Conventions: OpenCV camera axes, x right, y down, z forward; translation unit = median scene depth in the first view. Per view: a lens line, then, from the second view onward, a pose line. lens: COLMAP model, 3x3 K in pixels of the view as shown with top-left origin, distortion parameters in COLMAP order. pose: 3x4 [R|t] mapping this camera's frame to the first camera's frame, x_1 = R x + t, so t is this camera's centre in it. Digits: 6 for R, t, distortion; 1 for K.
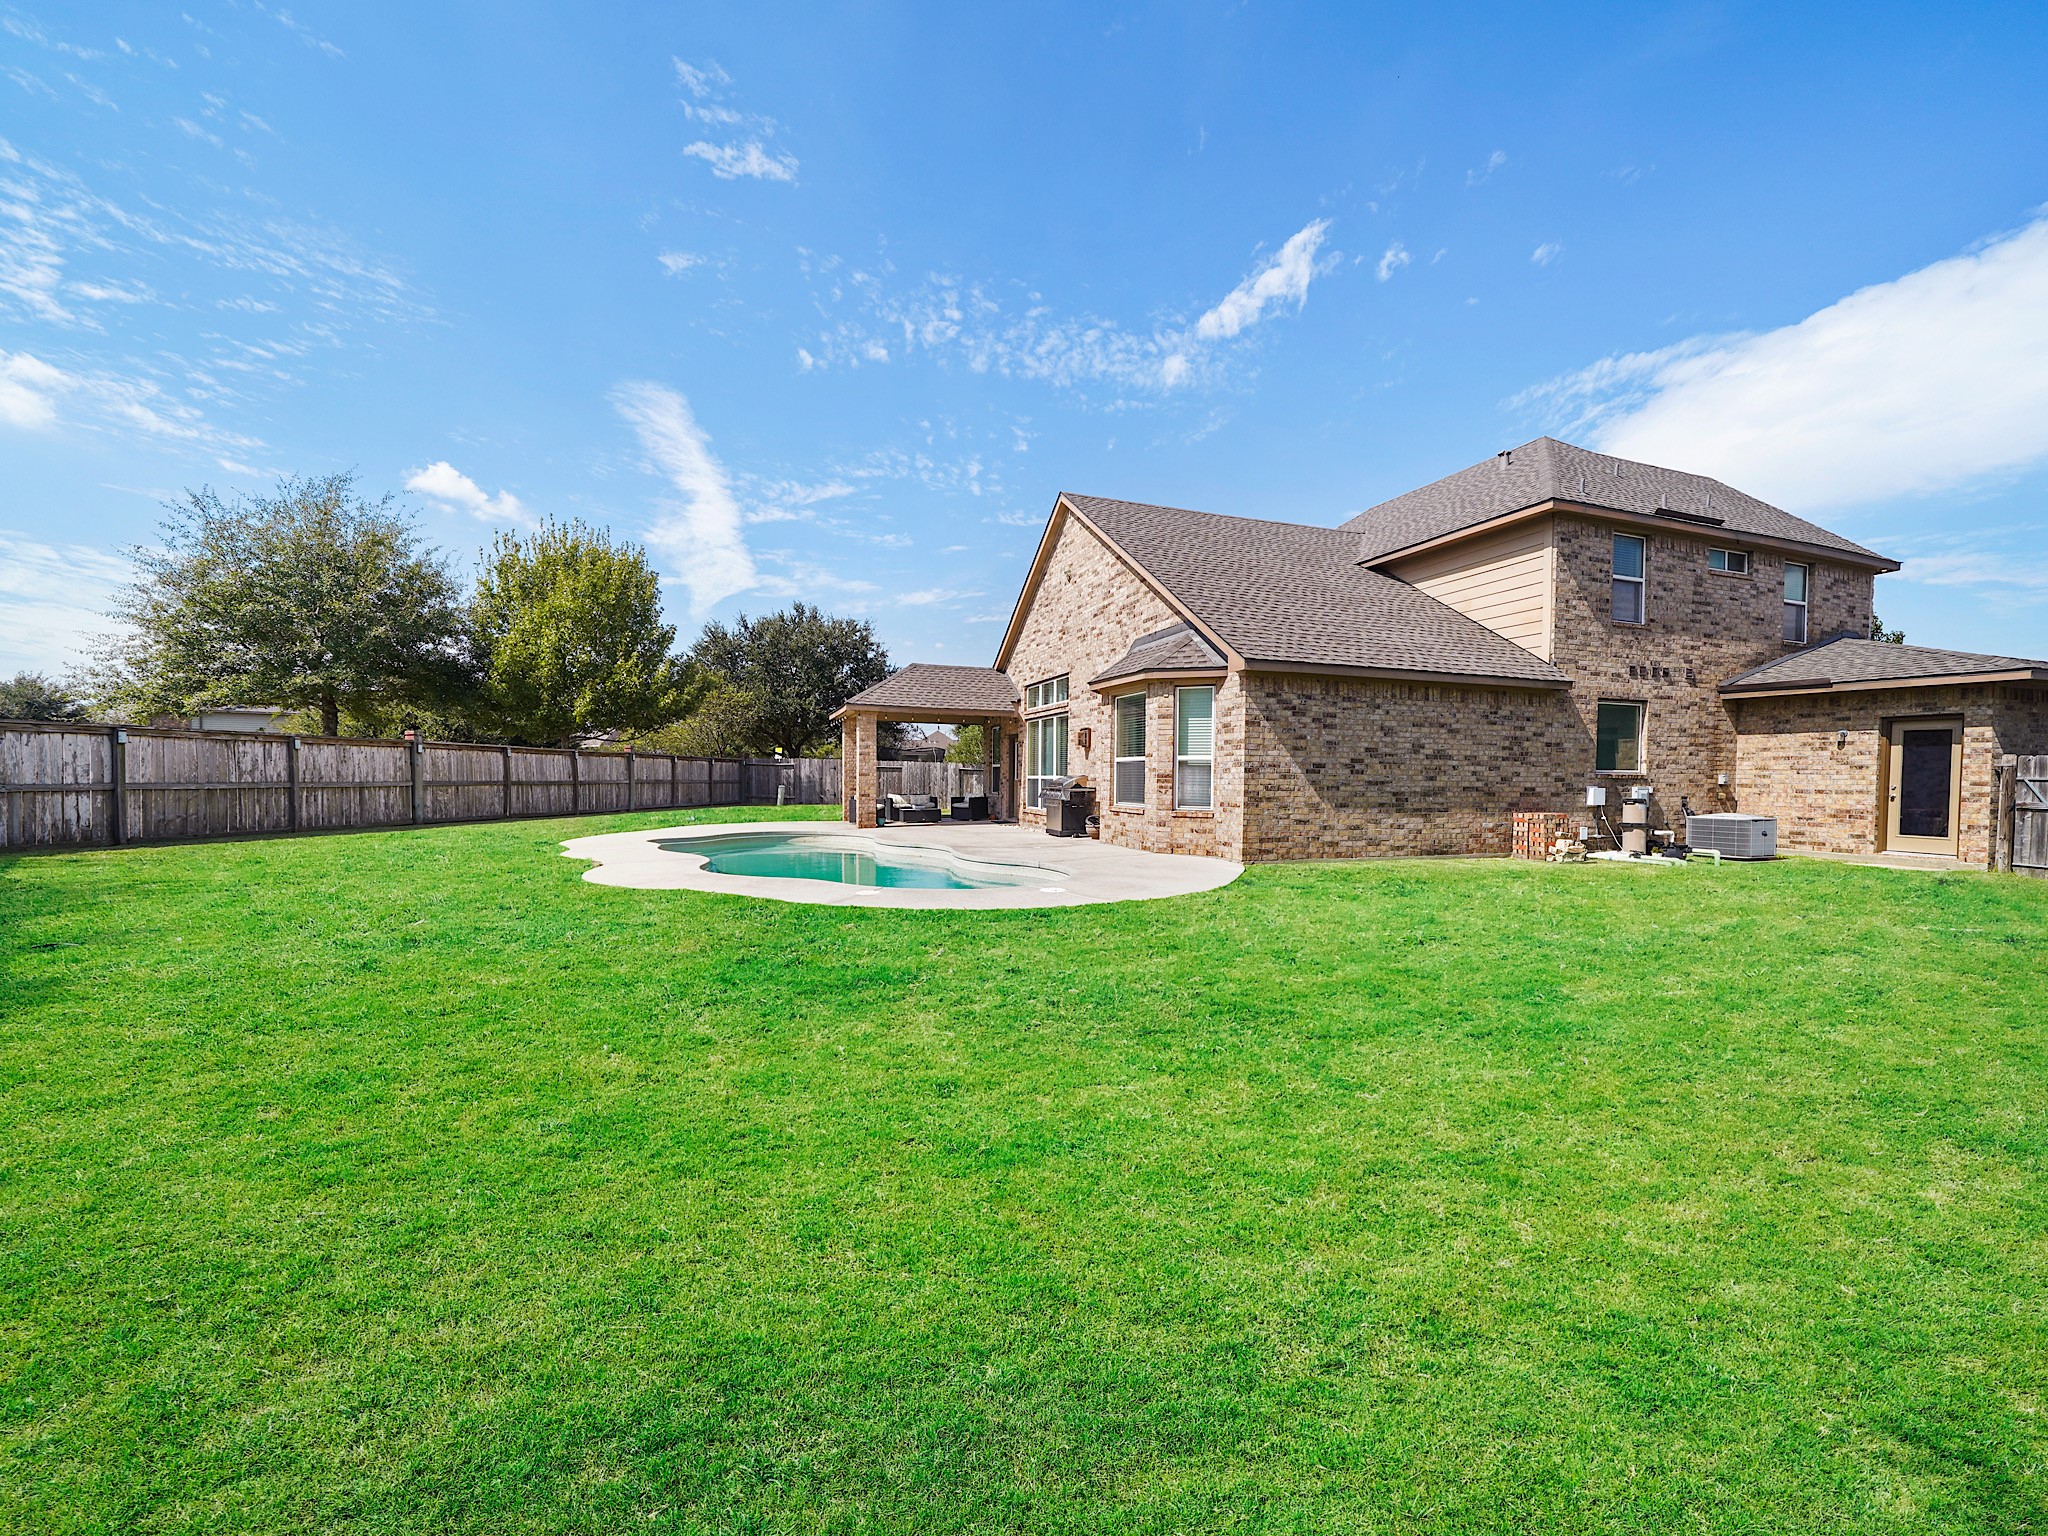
lens RADIAL K [[793.9, 0, 1021.2], [0, 793.9, 773.5], [0, 0, 1]] dist [-0.015785, 0.001663]
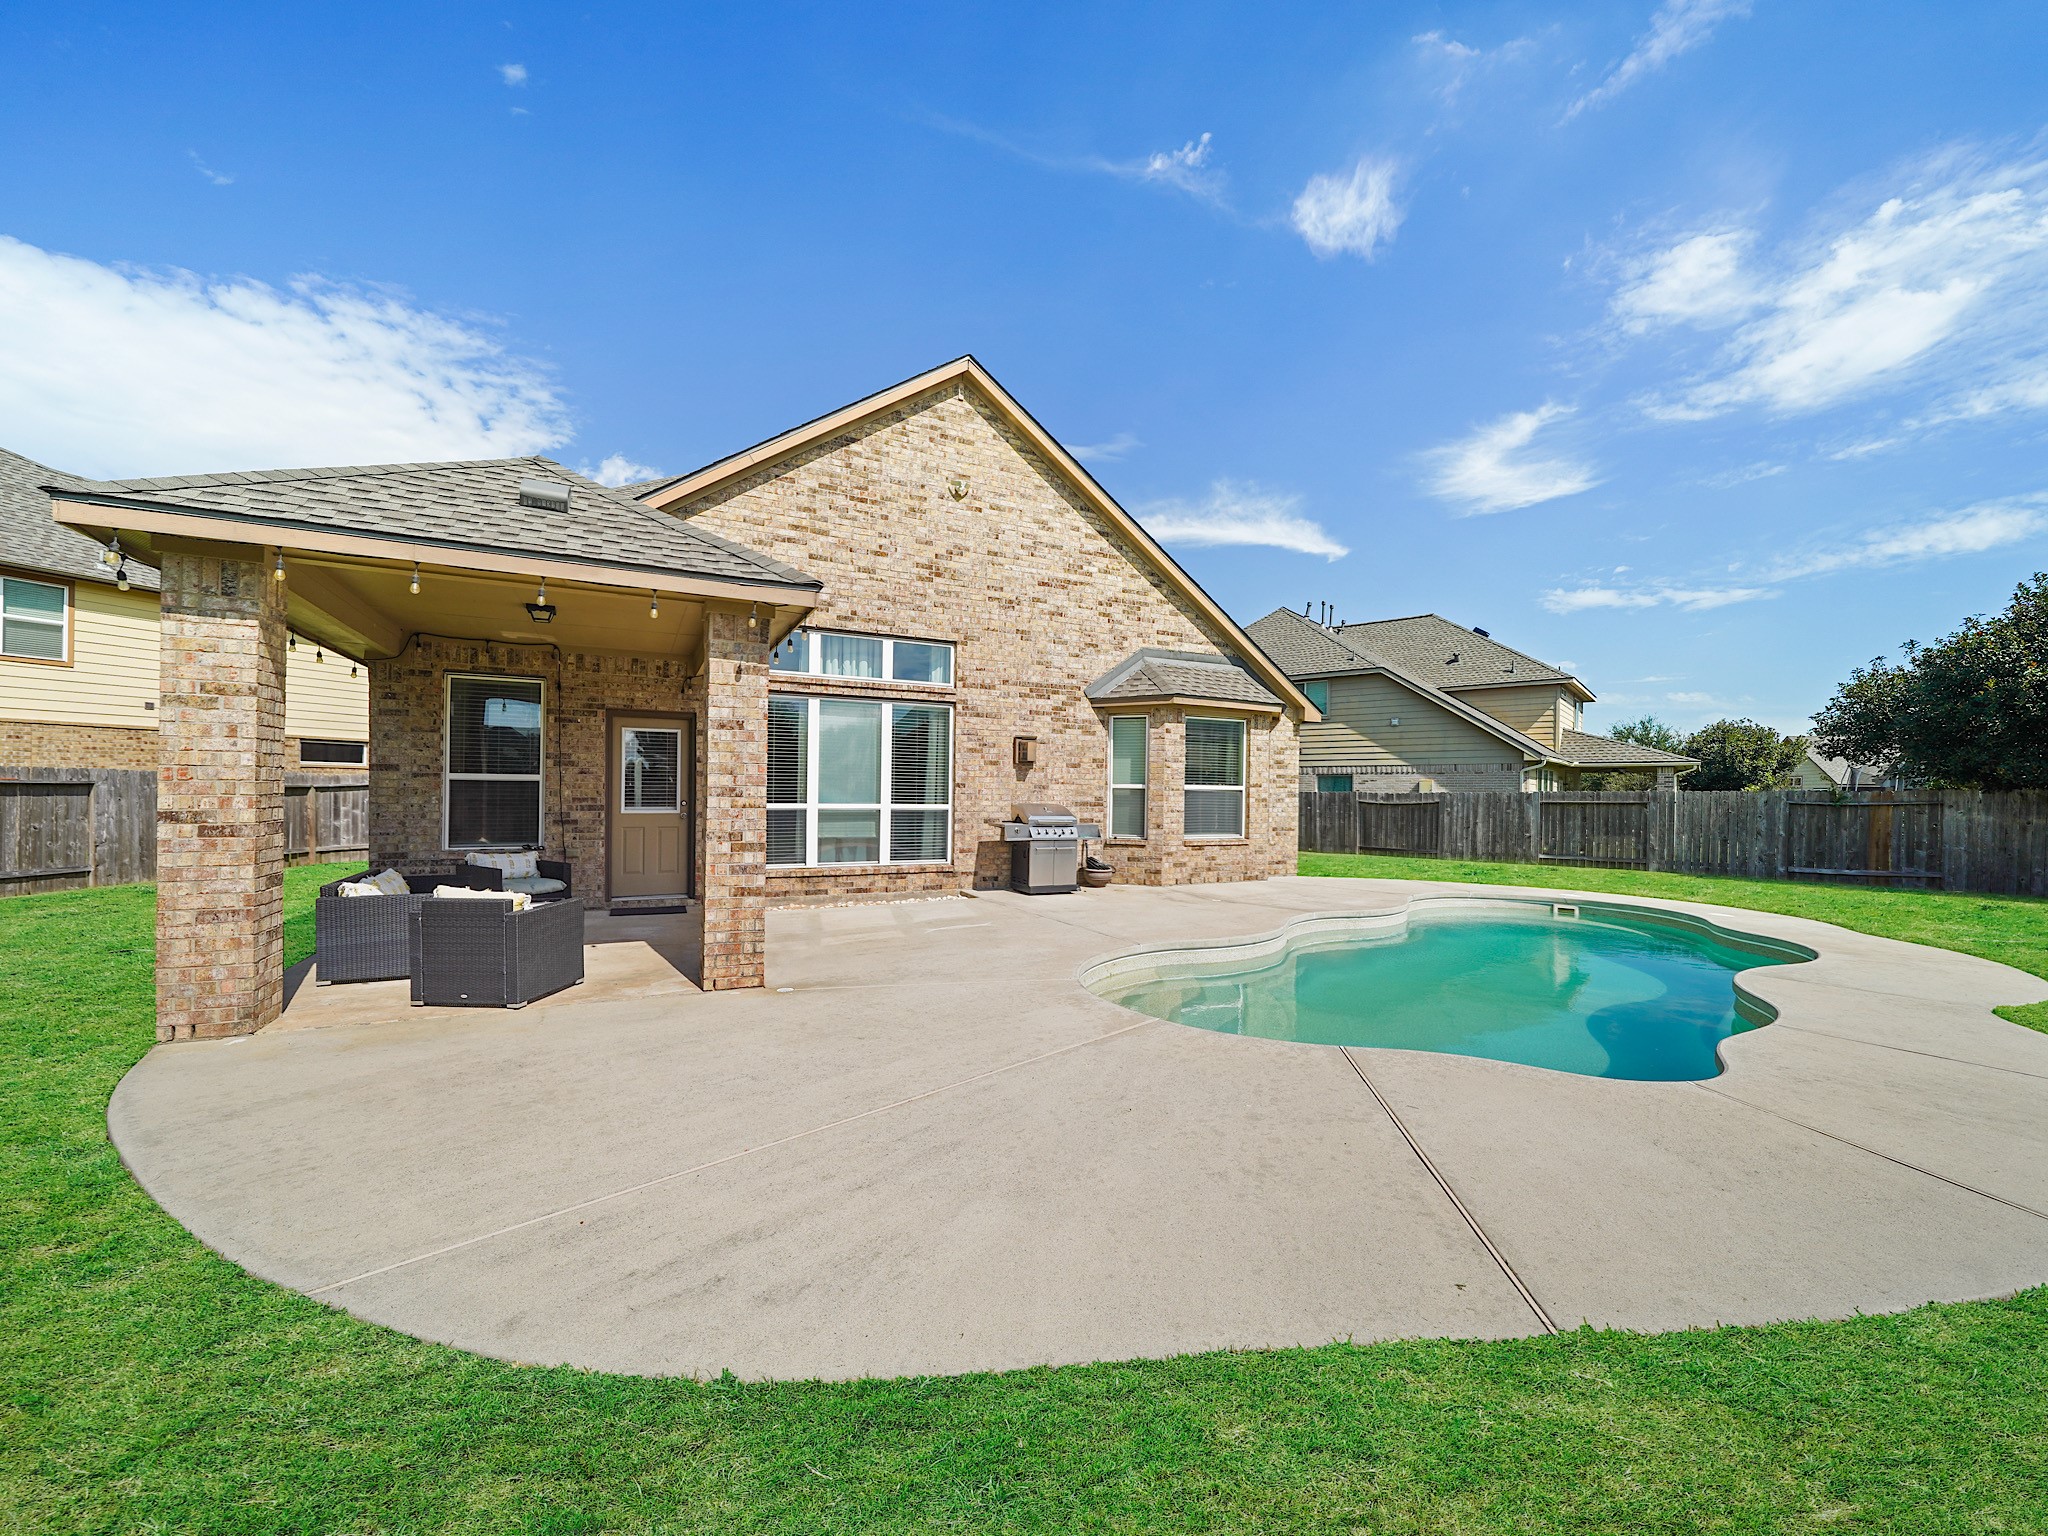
lens RADIAL K [[793.9, 0, 990.6], [0, 793.9, 786.0], [0, 0, 1]] dist [-0.015785, 0.001663]
pose [[-0.127306, -0.006647, 0.991841, -0.462983], [-0.018215, 0.999825, 0.004363, -0.012154], [-0.991696, -0.017511, -0.127405, 0.847223]]
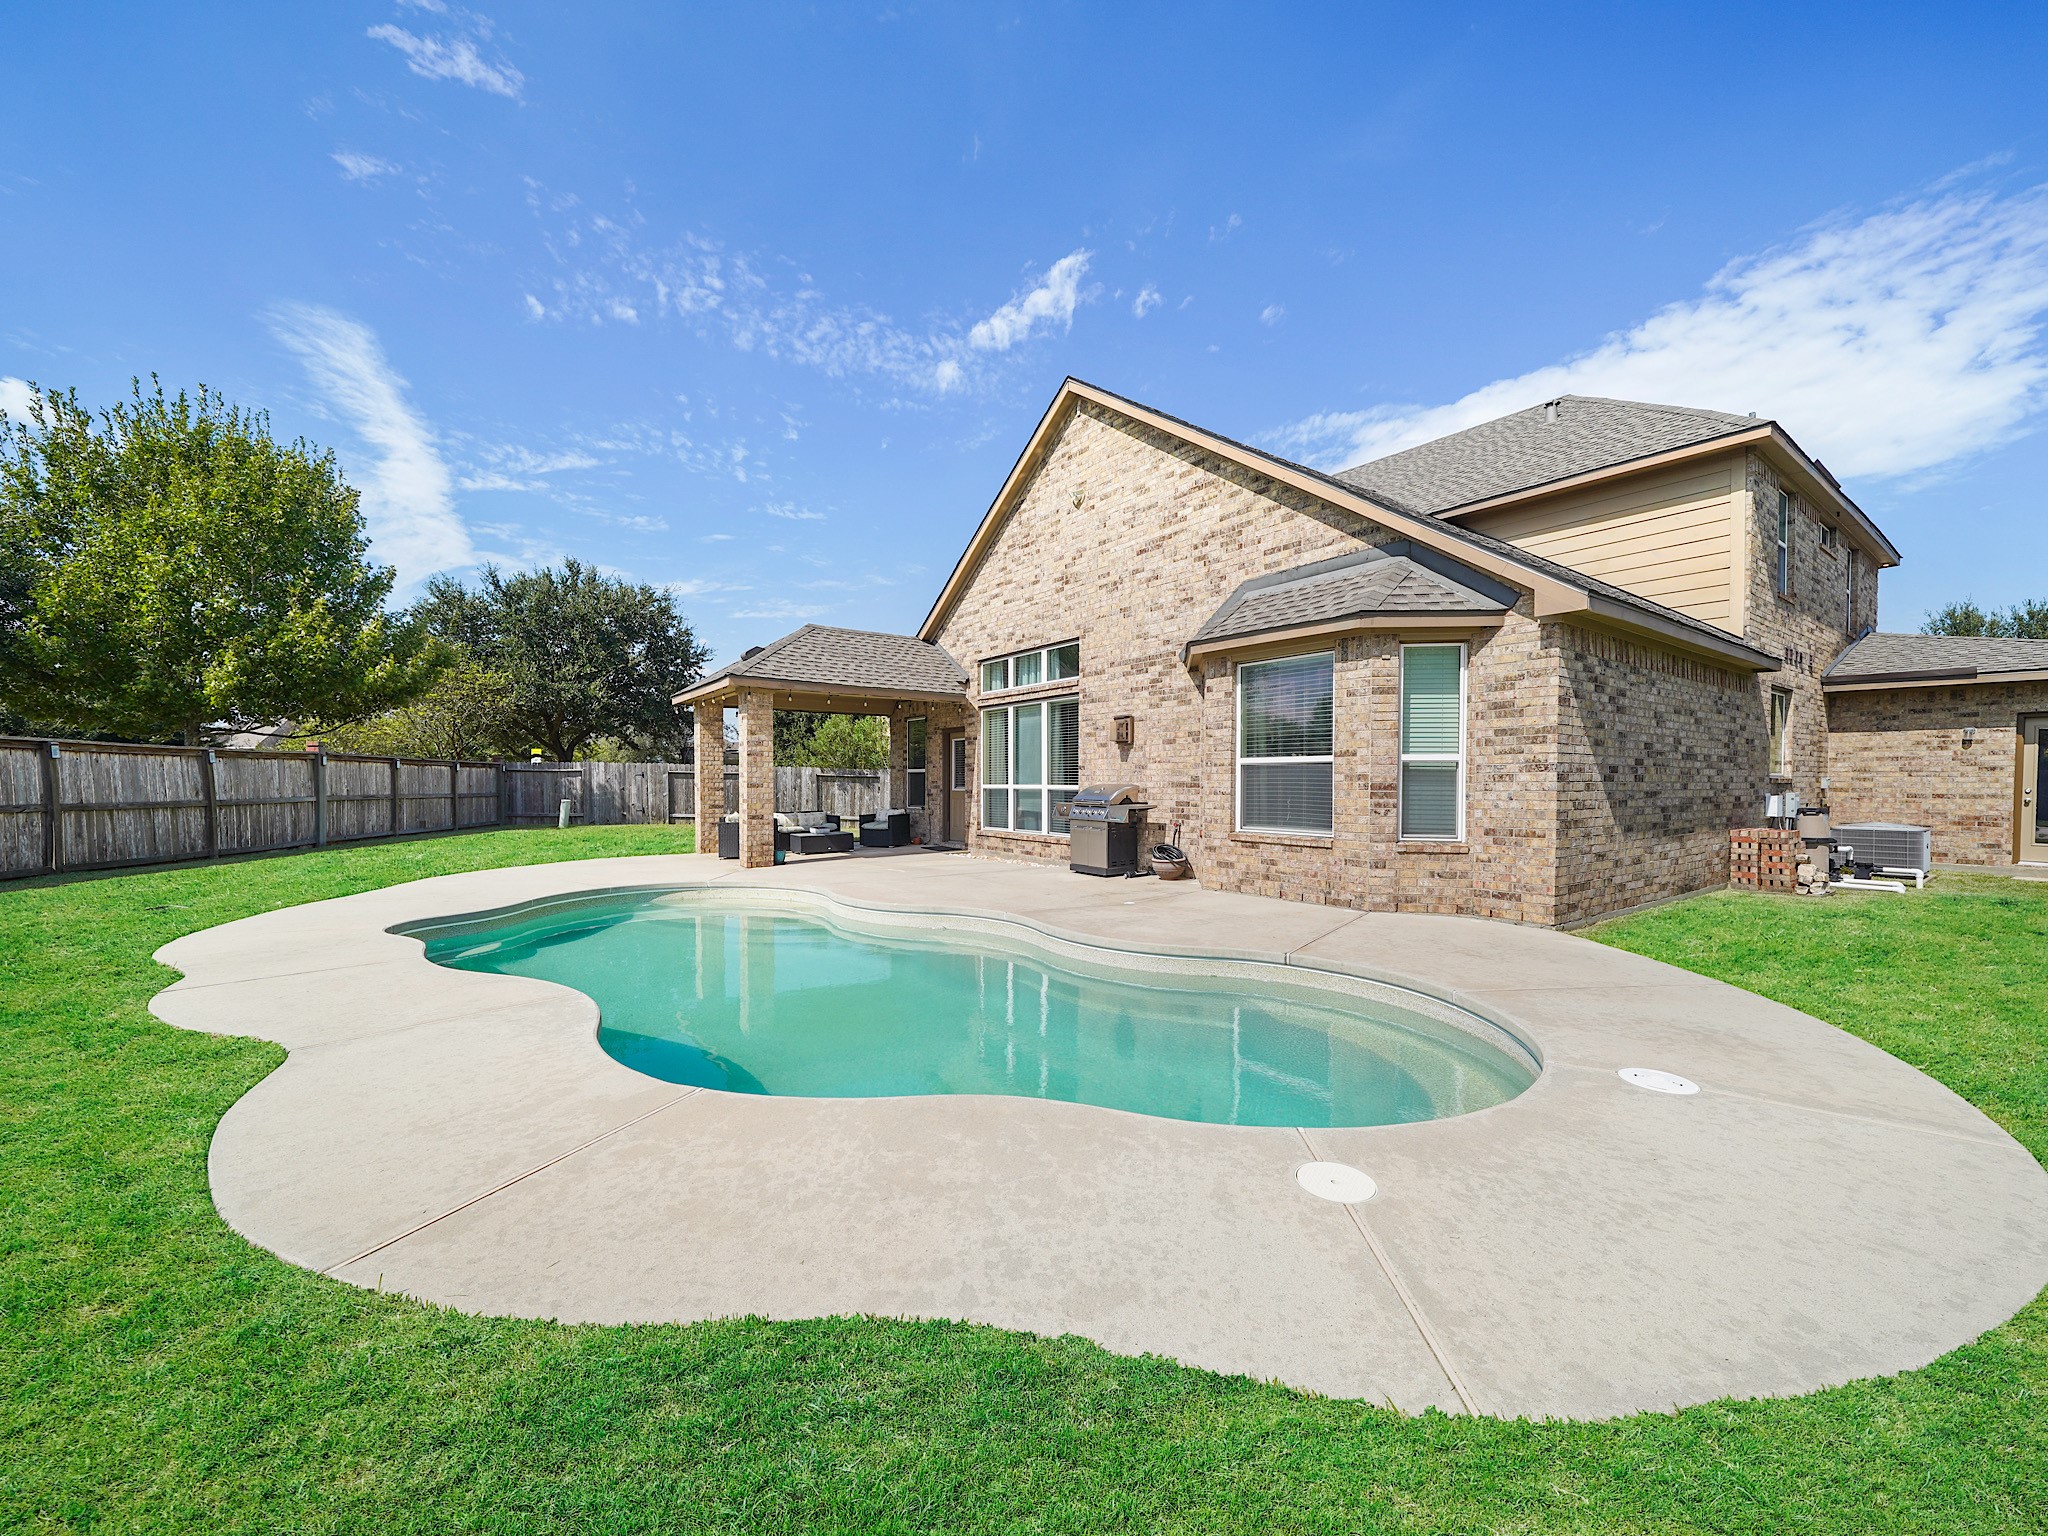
lens RADIAL K [[793.9, 0, 1027.3], [0, 793.9, 789.0], [0, 0, 1]] dist [-0.015785, 0.001663]
pose [[0.959073, -0.011741, 0.282917, -0.147056], [0.007511, 0.999843, 0.016031, -0.004222], [-0.283061, -0.013250, 0.959010, 0.274094]]
